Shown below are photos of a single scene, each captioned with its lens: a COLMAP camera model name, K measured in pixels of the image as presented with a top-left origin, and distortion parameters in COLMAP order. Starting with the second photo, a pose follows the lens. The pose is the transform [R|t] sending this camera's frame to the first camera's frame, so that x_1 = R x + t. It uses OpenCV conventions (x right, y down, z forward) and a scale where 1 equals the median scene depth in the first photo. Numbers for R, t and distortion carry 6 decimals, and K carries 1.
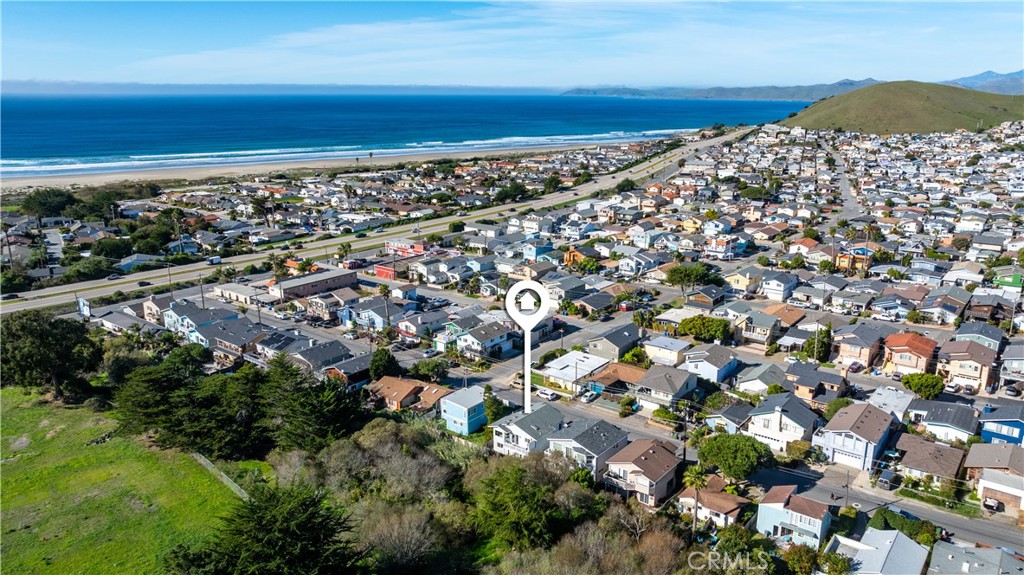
lens RADIAL K [[729.8, 0, 501.6], [0, 729.8, 286.1], [0, 0, 1]] dist [-0.025312, 0.005710]
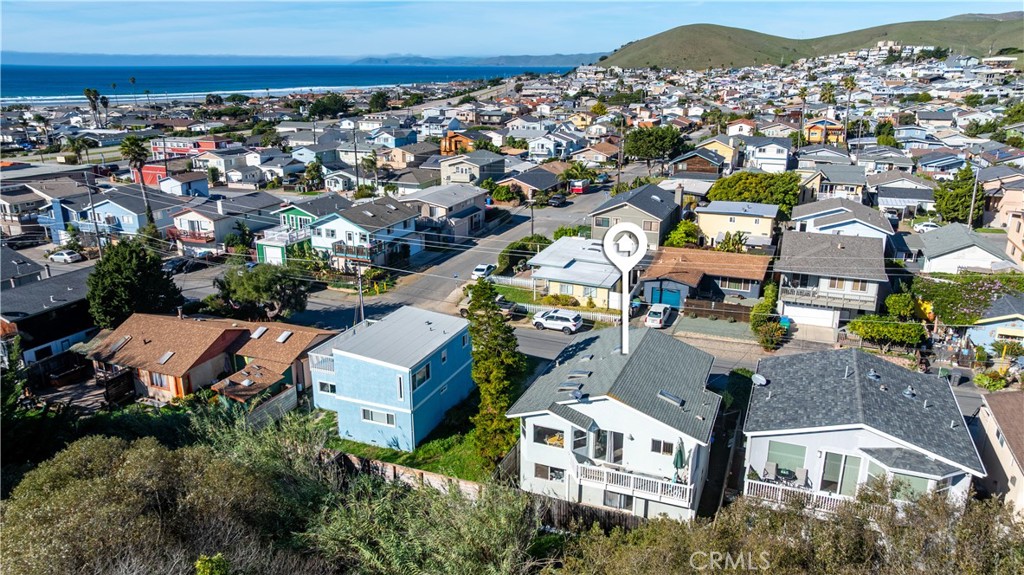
lens RADIAL K [[729.8, 0, 501.6], [0, 729.8, 286.1], [0, 0, 1]] dist [-0.025312, 0.005710]
pose [[0.962474, -0.083659, 0.258157, -0.071769], [0.074040, 0.996158, 0.046779, 0.100054], [-0.261079, -0.025910, 0.964970, 0.567041]]
